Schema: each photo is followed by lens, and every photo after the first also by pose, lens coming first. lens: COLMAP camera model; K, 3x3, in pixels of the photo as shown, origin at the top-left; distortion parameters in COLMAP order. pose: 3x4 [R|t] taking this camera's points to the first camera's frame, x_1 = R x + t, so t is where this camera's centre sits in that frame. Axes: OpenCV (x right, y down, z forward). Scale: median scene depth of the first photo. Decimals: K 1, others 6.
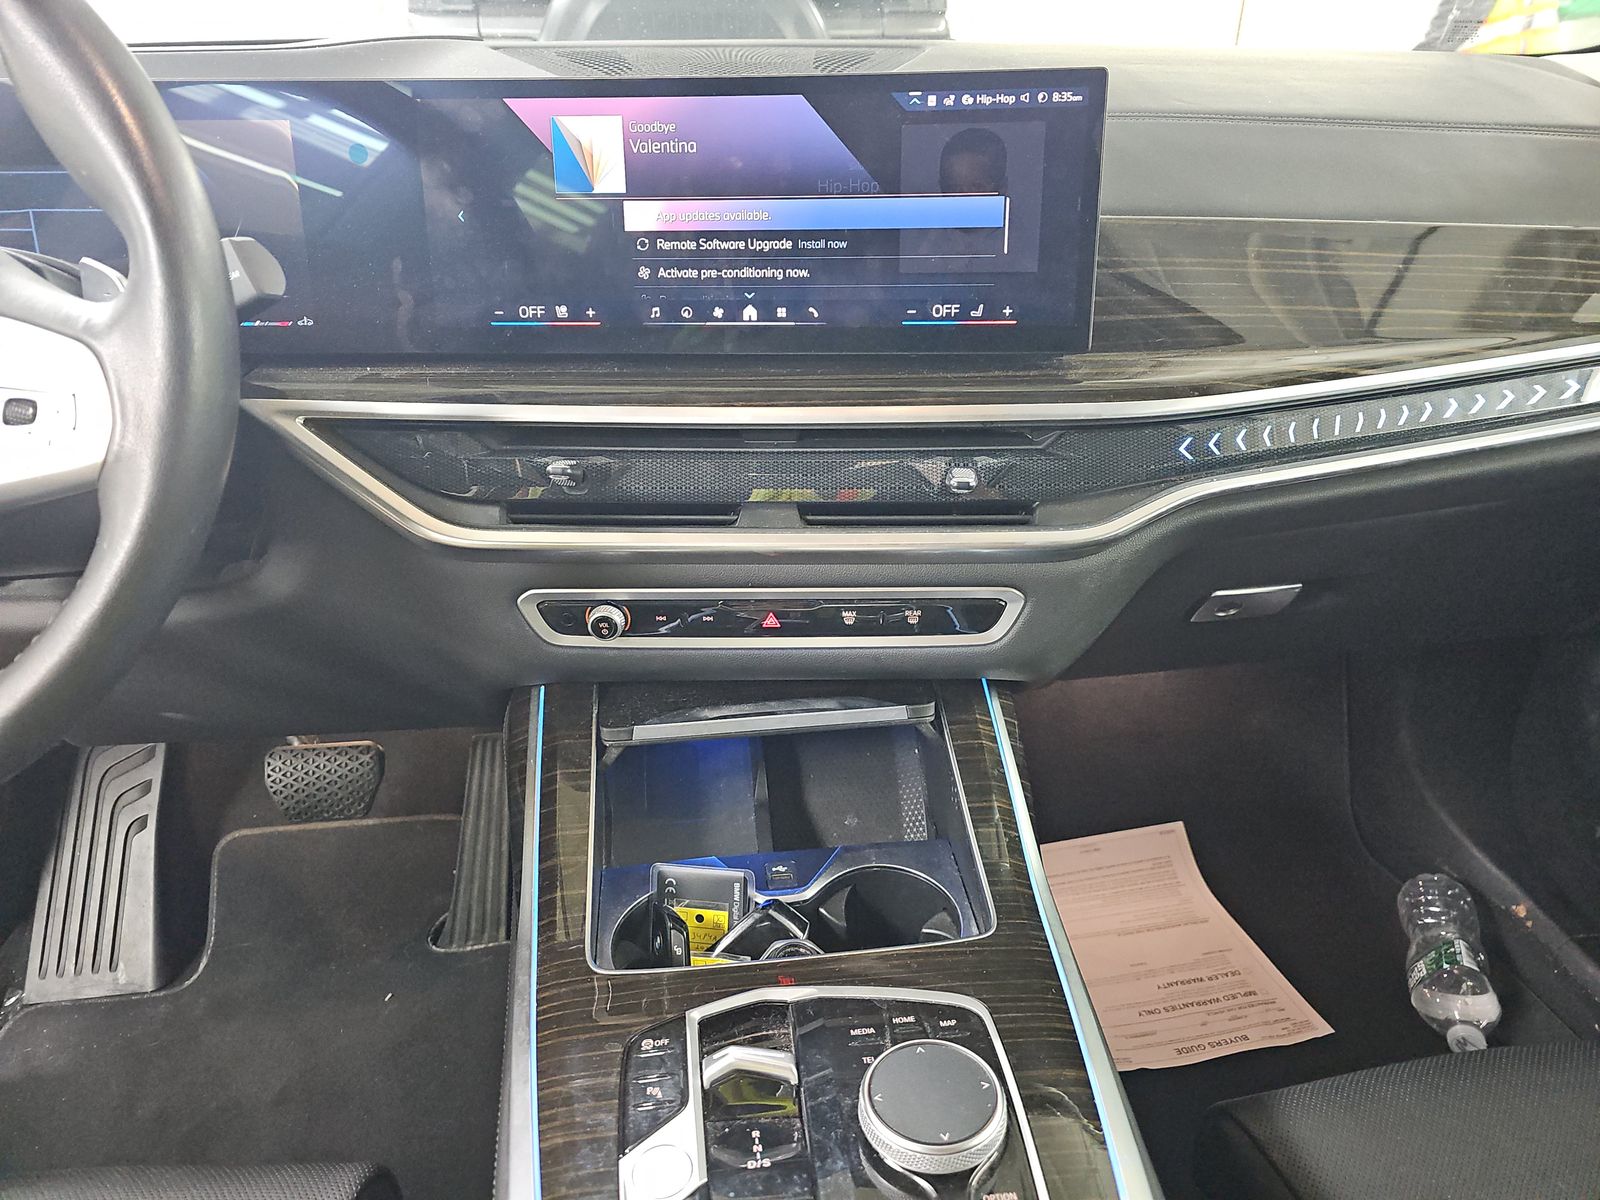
lens RADIAL K [[1064.5, 0, 800.5], [0, 1064.5, 604.1], [0, 0, 1]] dist [-0.008964, -0.015990]
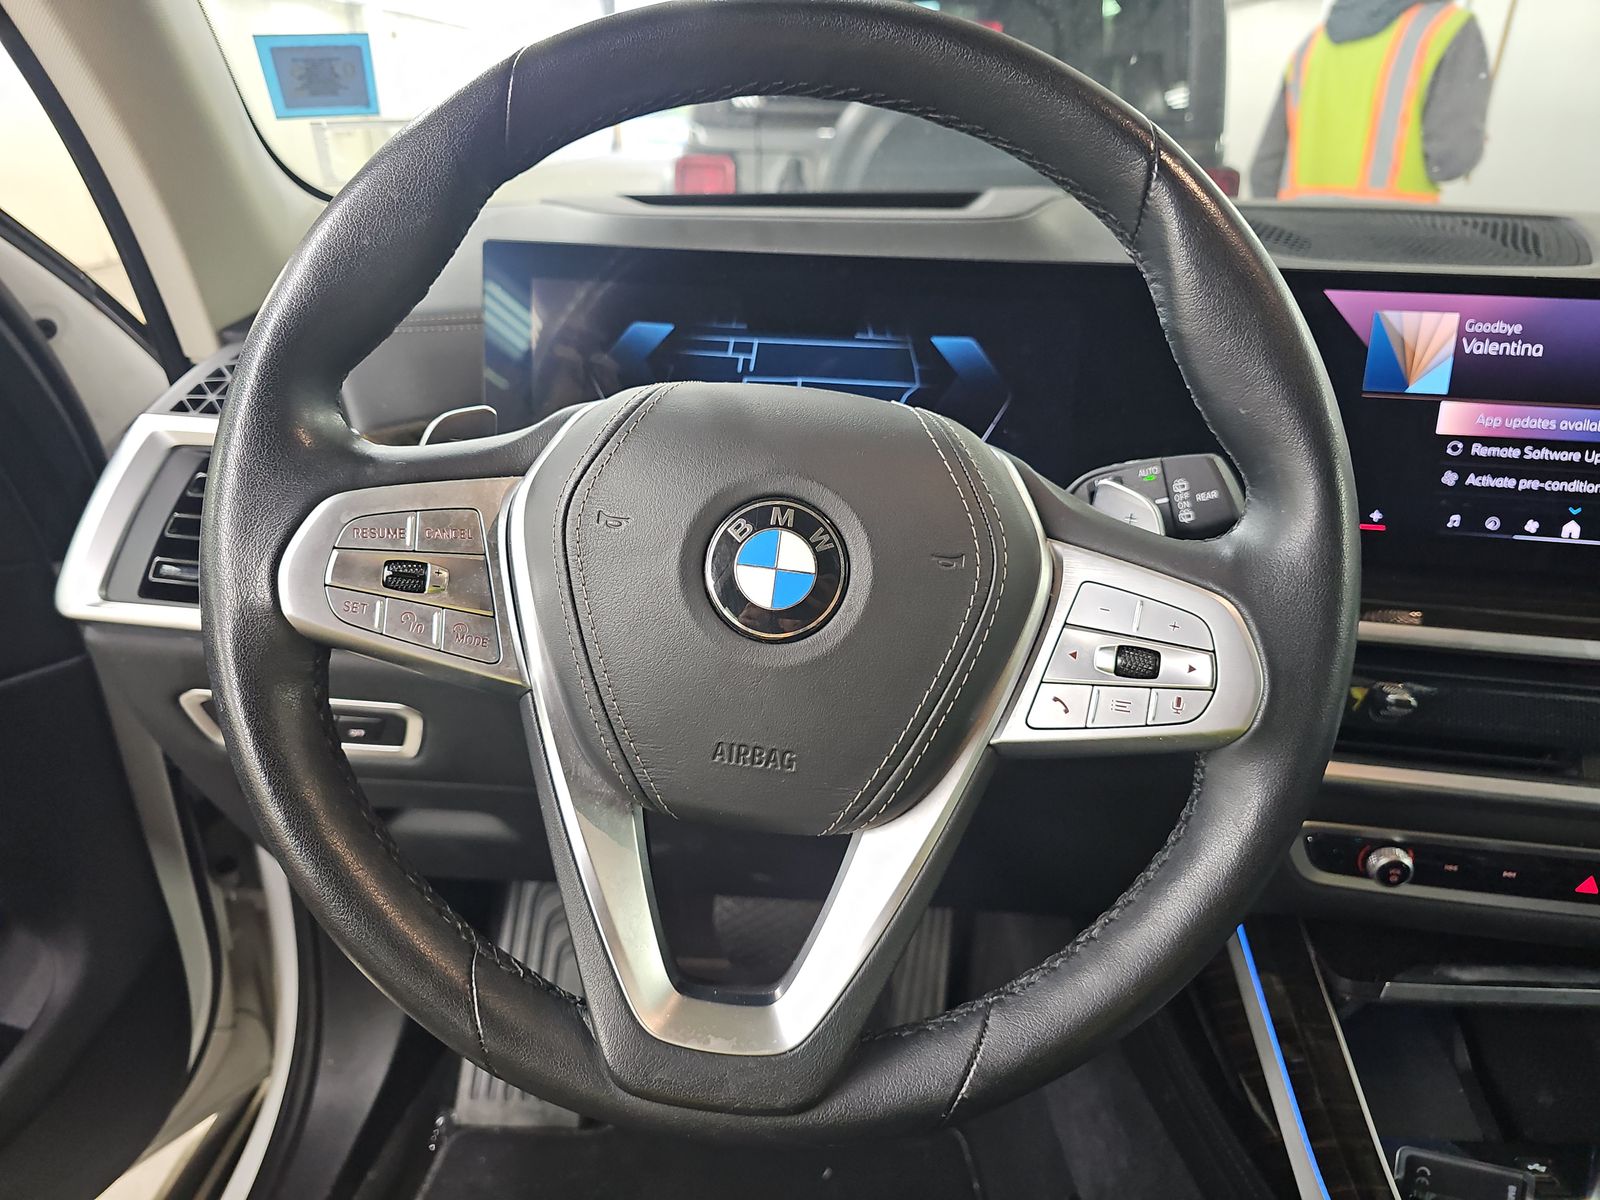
lens RADIAL K [[1064.5, 0, 793.9], [0, 1064.5, 596.7], [0, 0, 1]] dist [-0.008964, -0.015990]
pose [[0.985203, 0.073619, -0.154772, -0.552733], [-0.088706, 0.991712, -0.092940, -0.079348], [0.146647, 0.105294, 0.983569, 0.044600]]
